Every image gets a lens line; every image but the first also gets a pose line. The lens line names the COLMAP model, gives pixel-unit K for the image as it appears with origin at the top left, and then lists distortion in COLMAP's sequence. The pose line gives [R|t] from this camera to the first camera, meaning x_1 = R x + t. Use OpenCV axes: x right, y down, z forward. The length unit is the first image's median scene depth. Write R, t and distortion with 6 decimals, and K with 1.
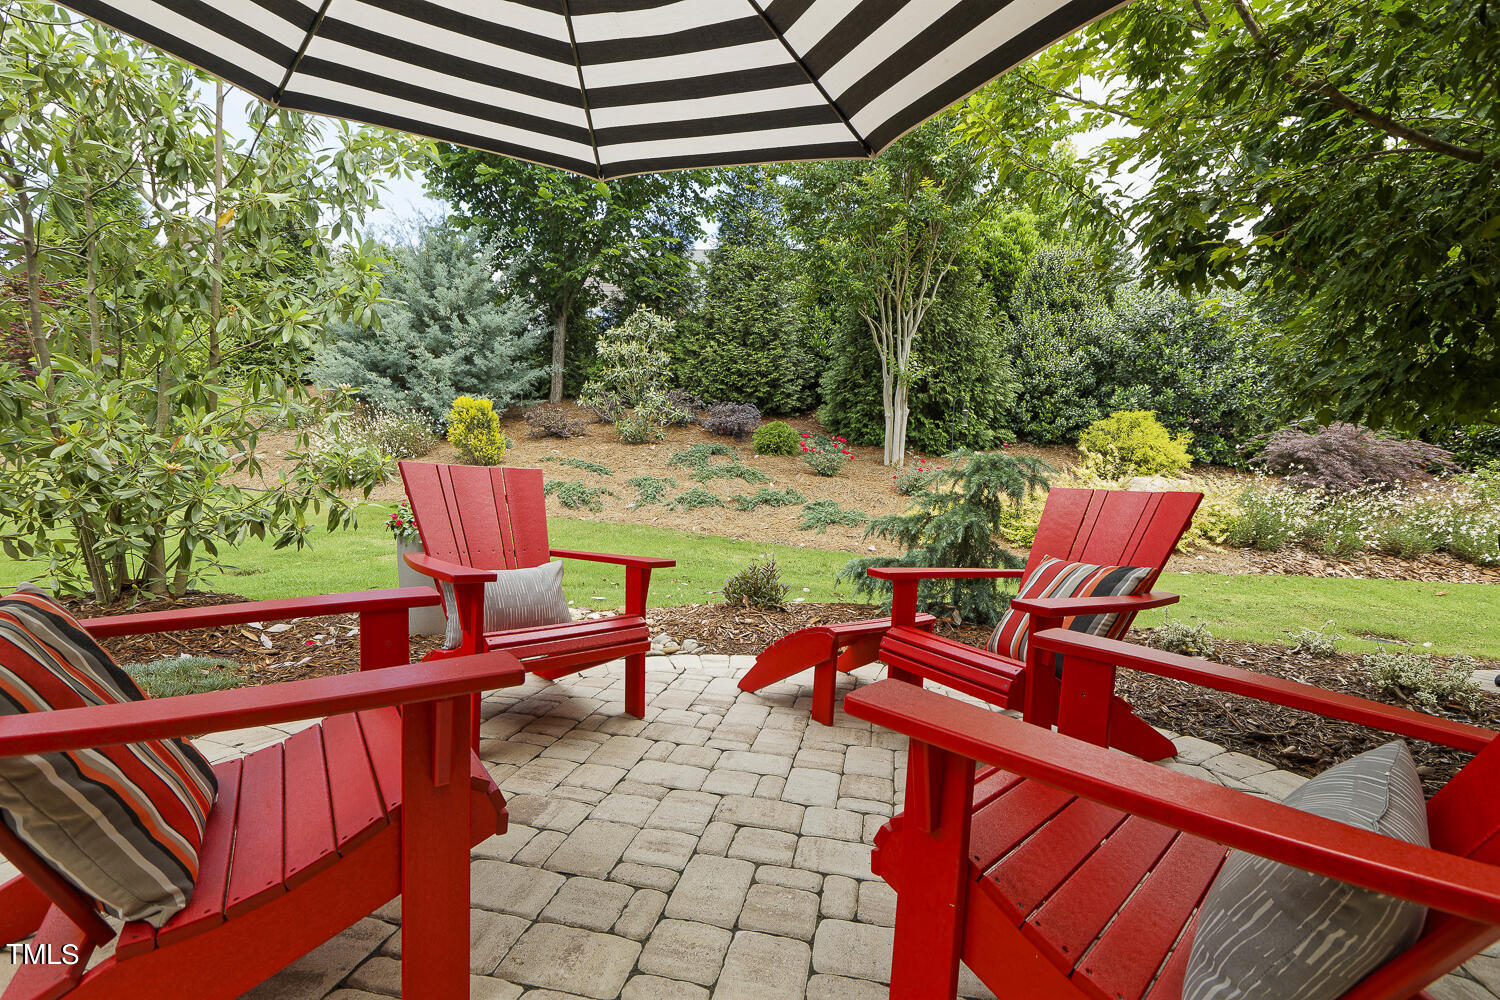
lens RADIAL K [[690.6, 0, 765.3], [0, 690.6, 500.7], [0, 0, 1]] dist [-0.000494, 0.000451]
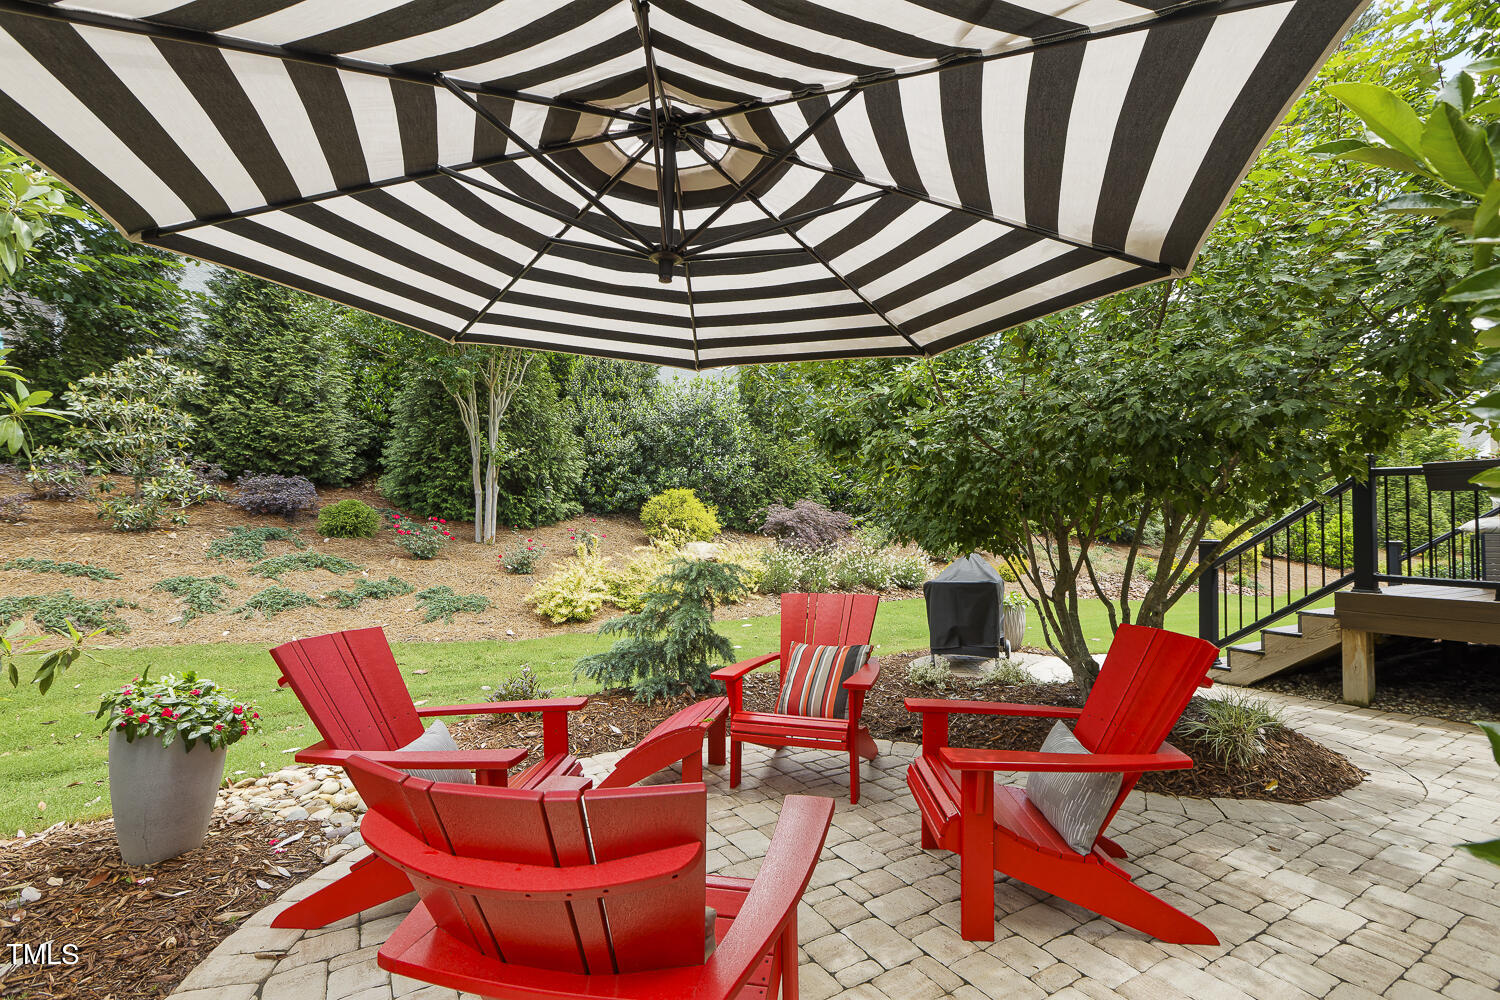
lens RADIAL K [[690.6, 0, 765.3], [0, 690.6, 500.7], [0, 0, 1]] dist [-0.000494, 0.000451]
pose [[0.727217, -0.013744, 0.686270, -0.200843], [0.051093, 0.998110, -0.034152, -0.053665], [-0.684503, 0.059899, 0.726545, -0.018607]]
